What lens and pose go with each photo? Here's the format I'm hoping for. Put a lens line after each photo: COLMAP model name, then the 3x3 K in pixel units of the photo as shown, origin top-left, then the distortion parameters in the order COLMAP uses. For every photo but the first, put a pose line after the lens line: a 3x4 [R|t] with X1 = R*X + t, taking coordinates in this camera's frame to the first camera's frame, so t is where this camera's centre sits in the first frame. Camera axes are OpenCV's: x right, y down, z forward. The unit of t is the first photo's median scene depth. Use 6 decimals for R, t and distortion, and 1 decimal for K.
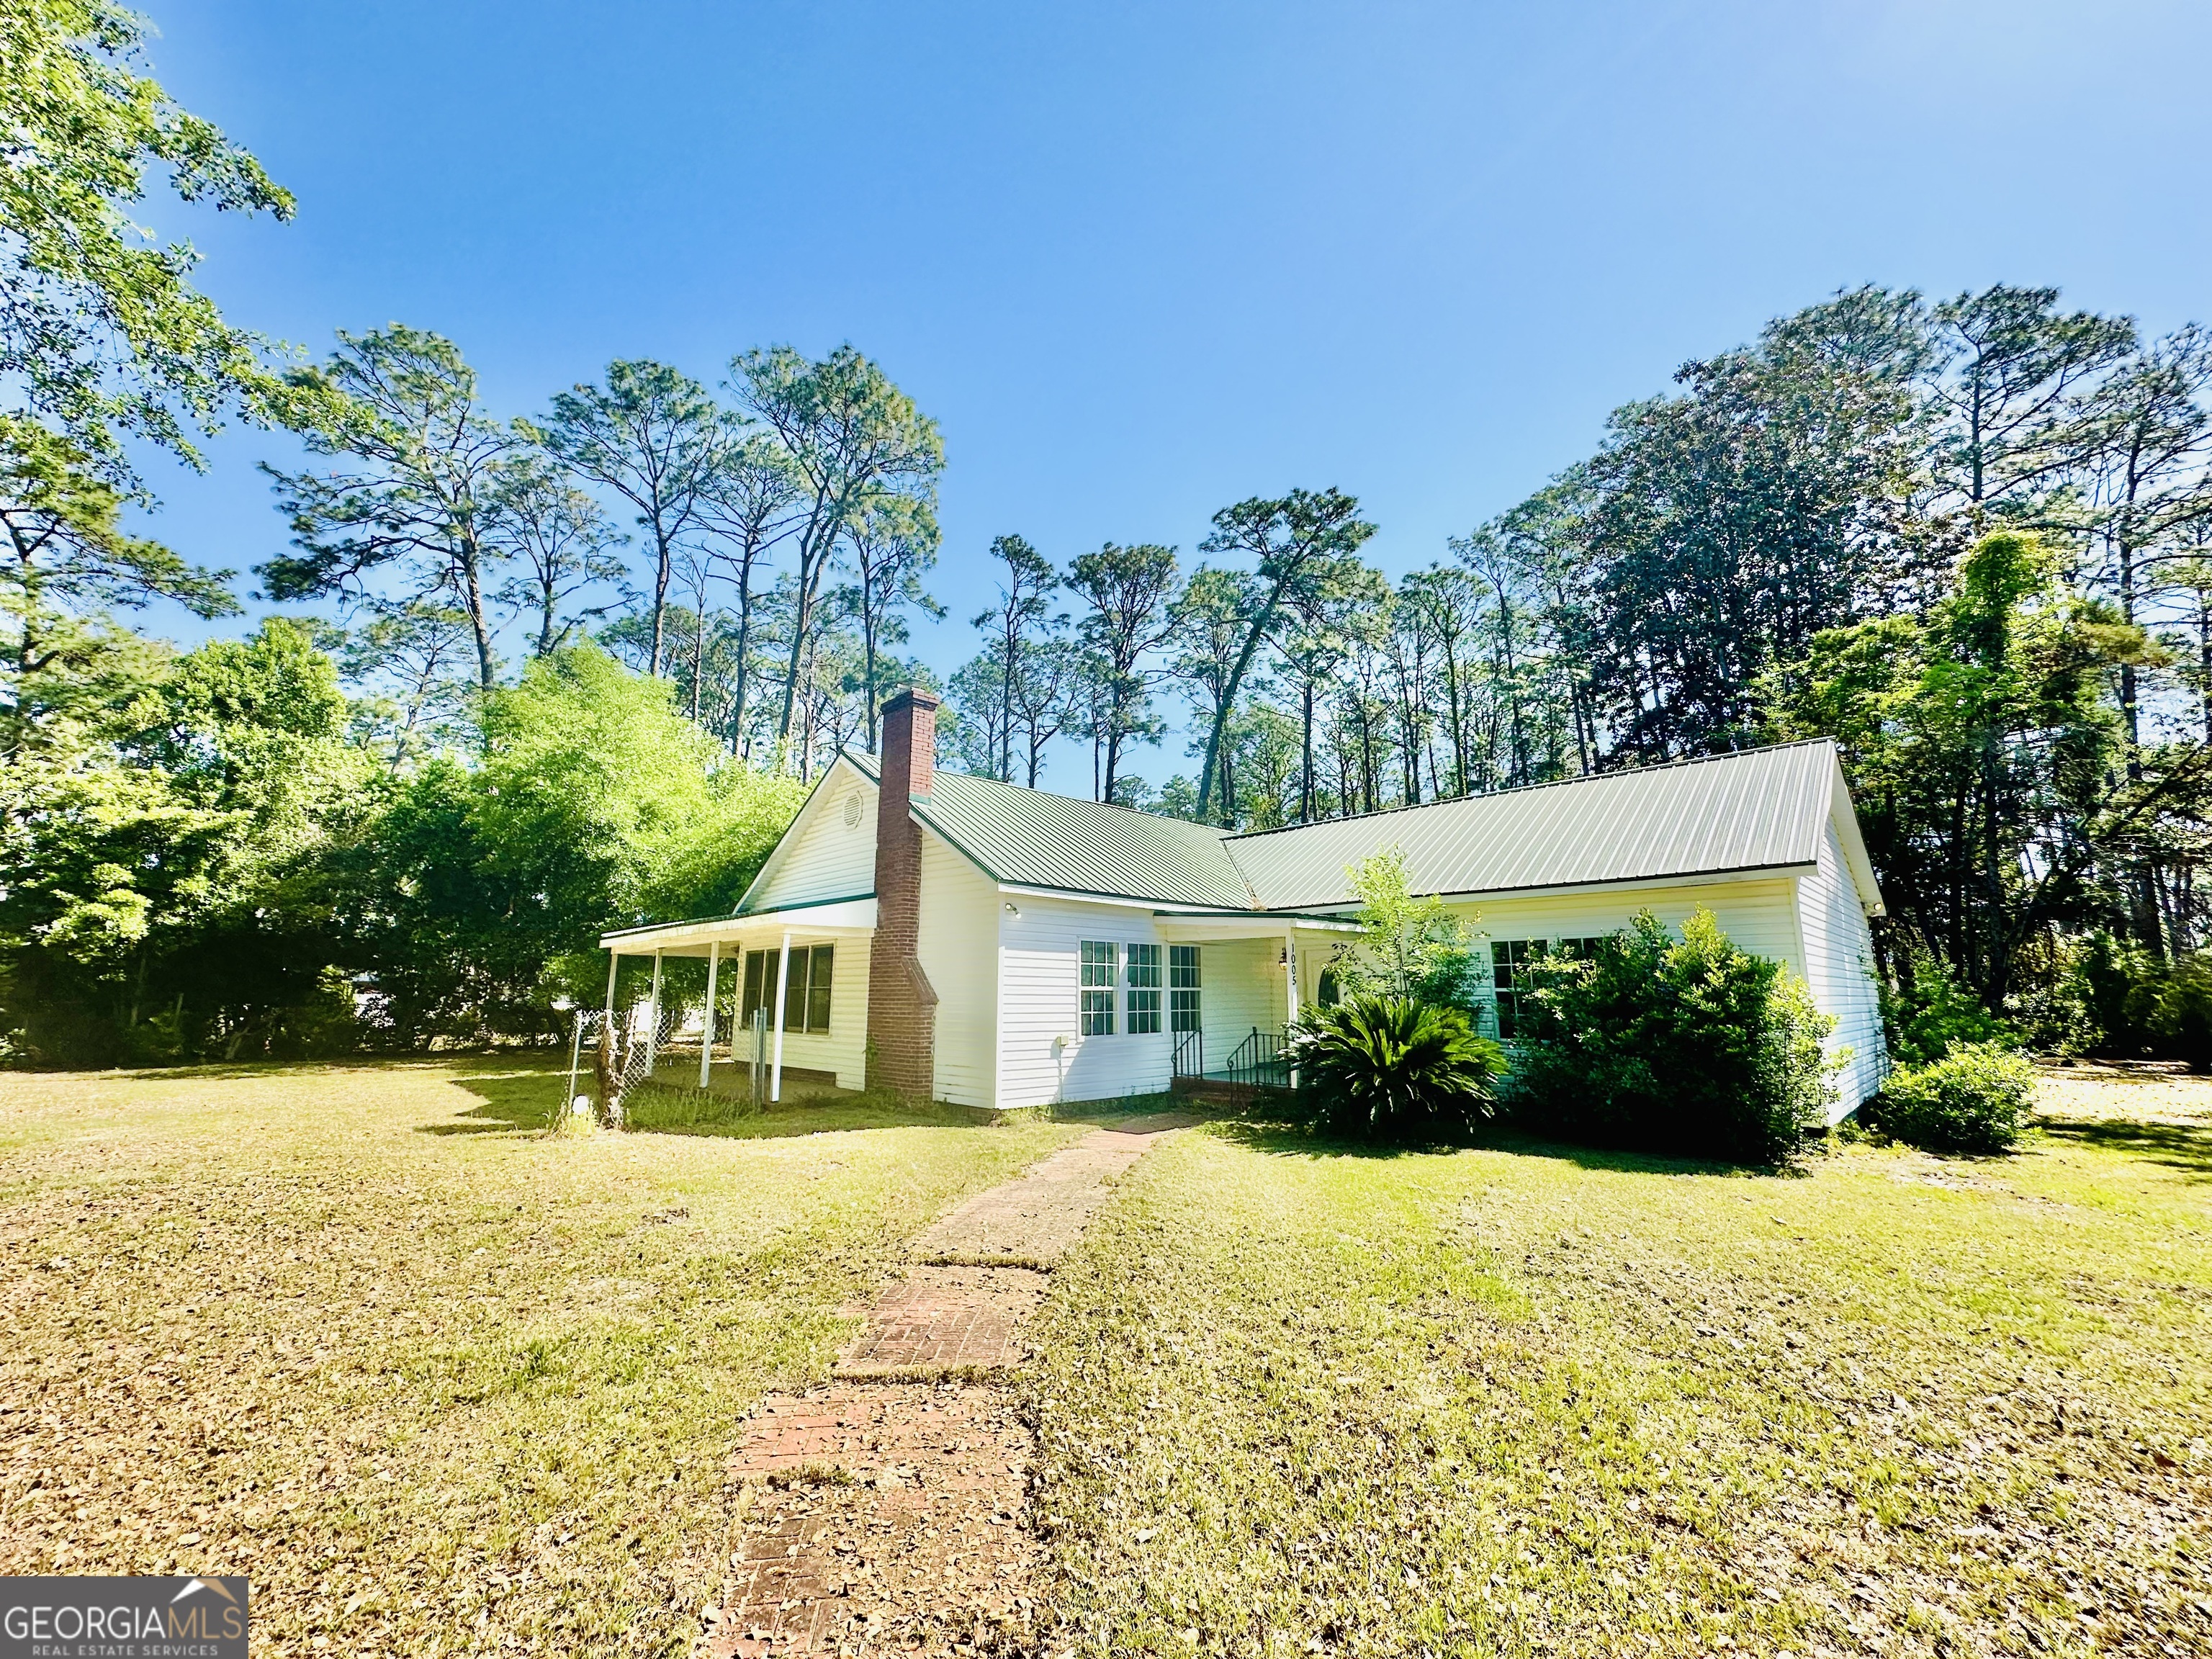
lens RADIAL K [[884.5, 0, 1110.0], [0, 884.5, 834.0], [0, 0, 1]] dist [-0.001424, -0.000242]
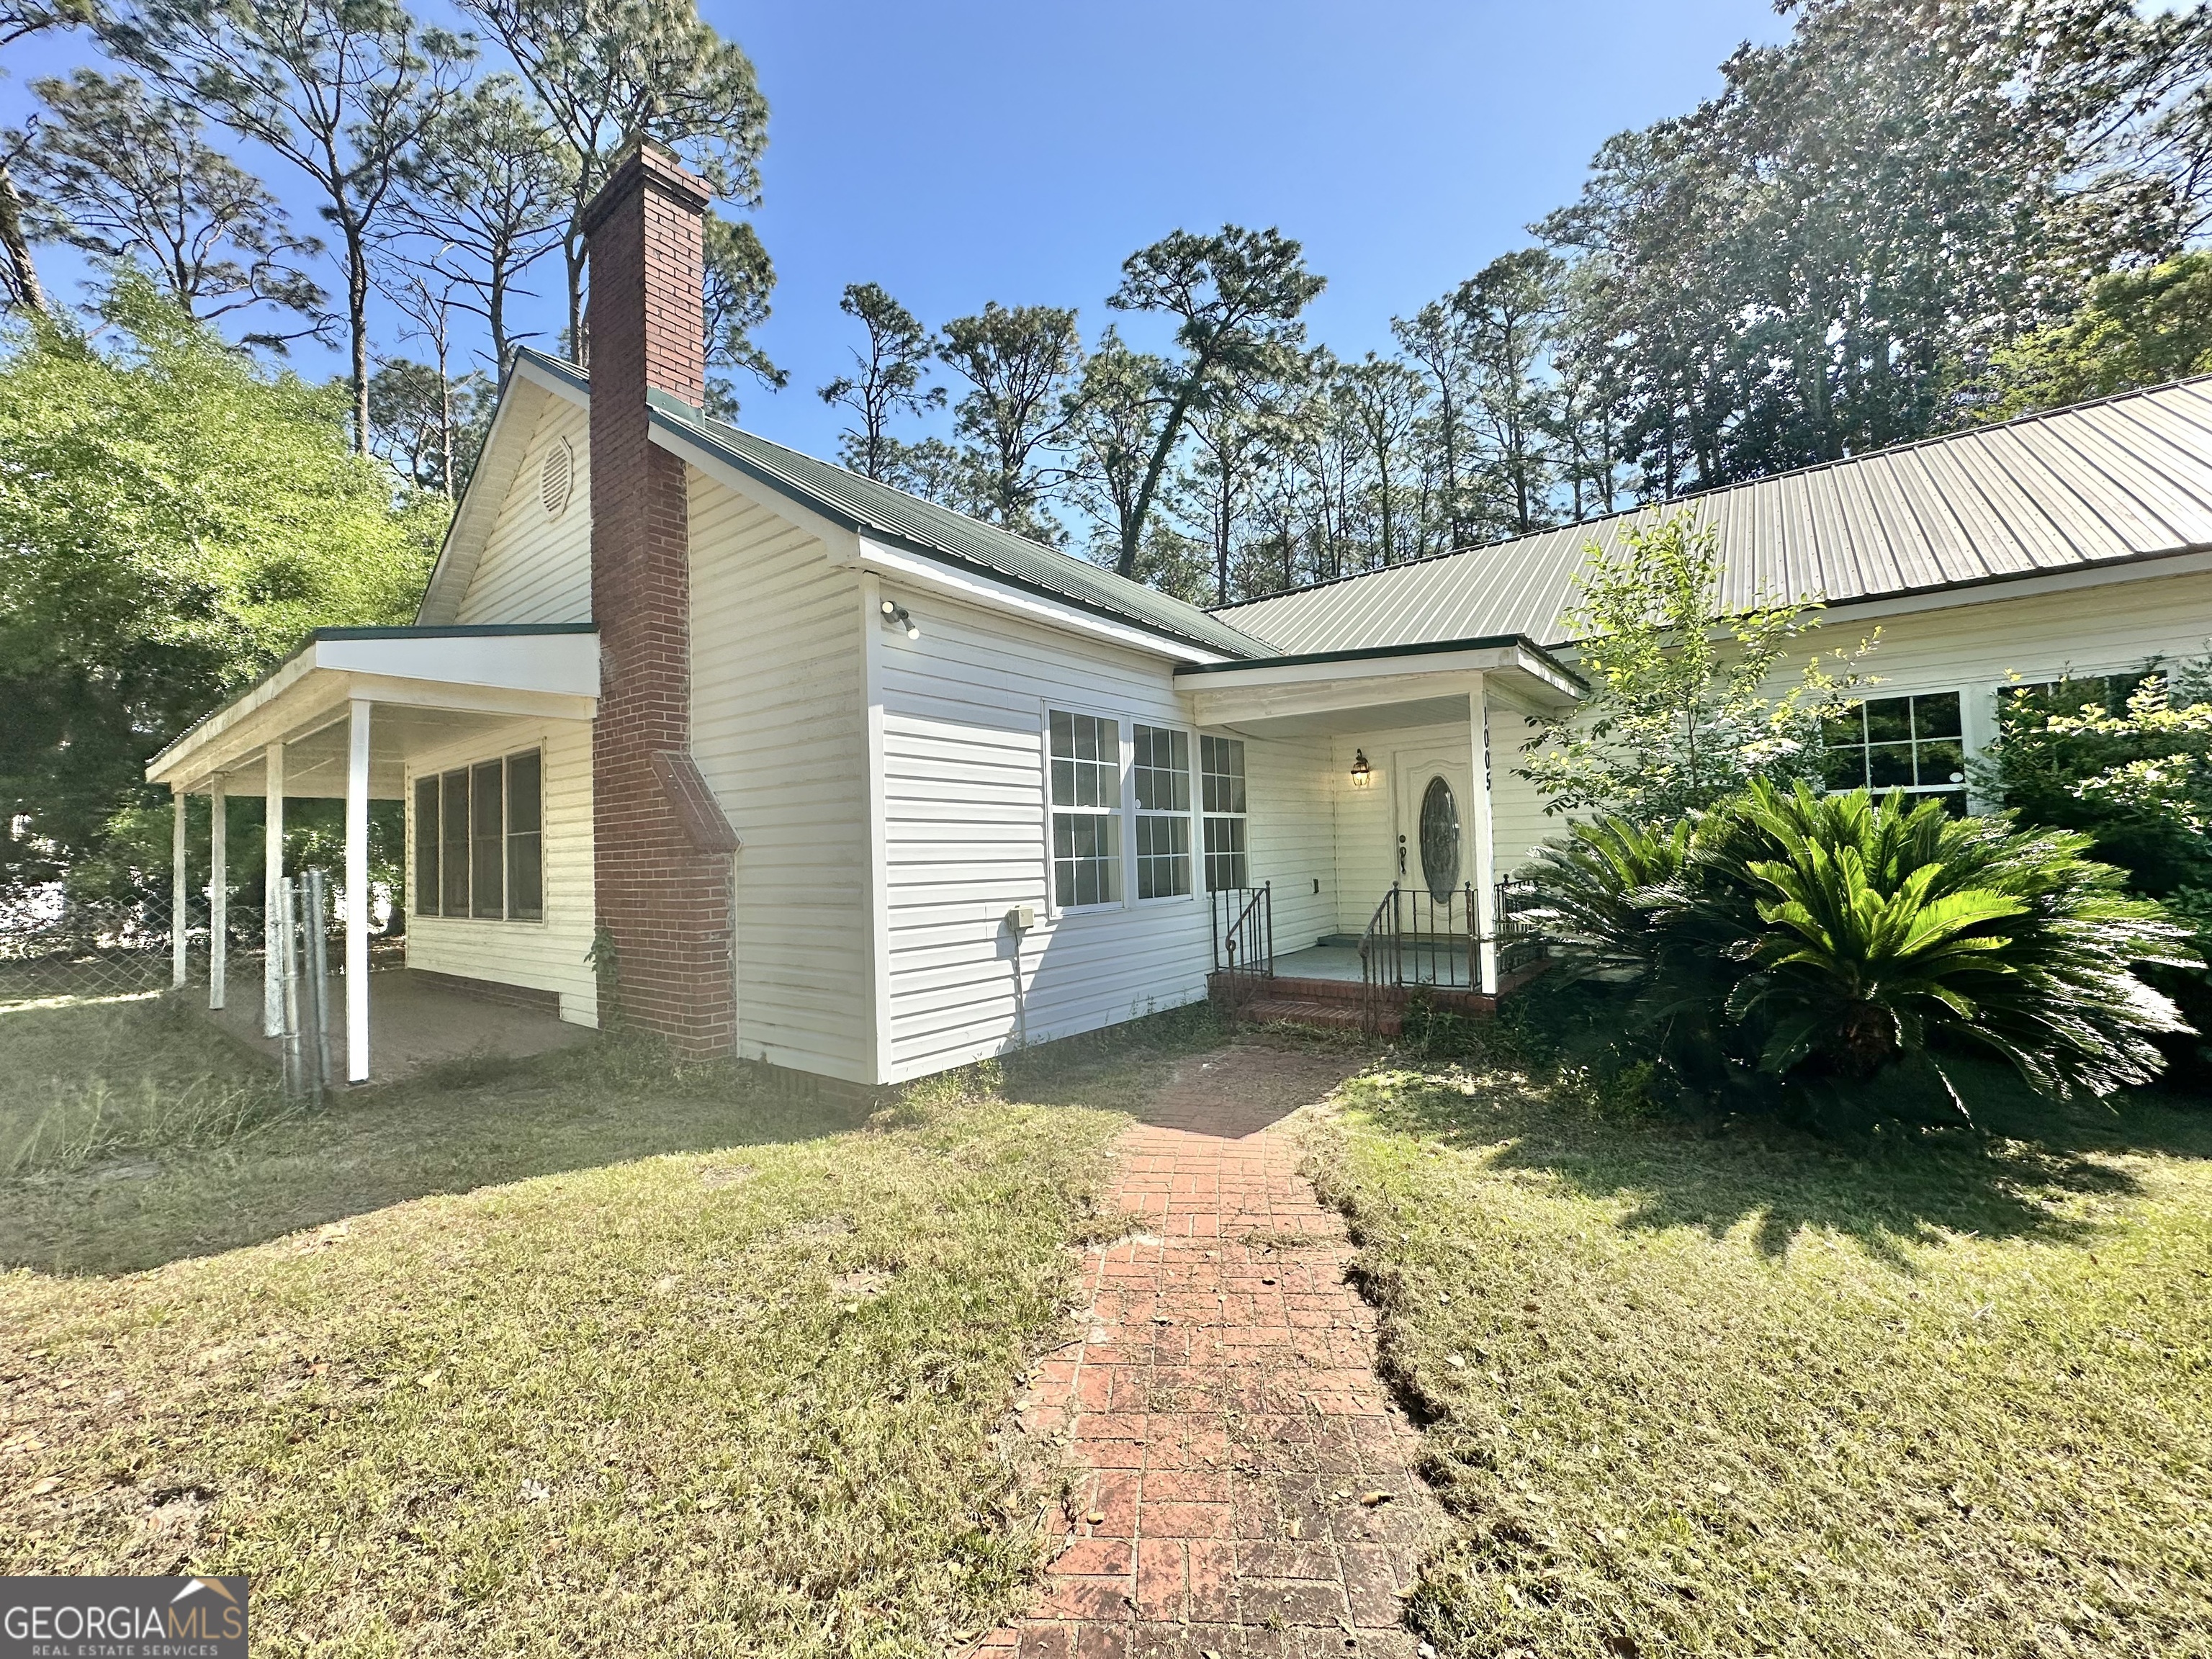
lens RADIAL K [[884.5, 0, 1104.0], [0, 884.5, 832.3], [0, 0, 1]] dist [-0.001424, -0.000242]
pose [[0.991462, -0.026705, 0.127635, -0.018252], [0.007354, 0.988699, 0.149733, 0.032254], [-0.130192, -0.147516, 0.980454, 0.147035]]
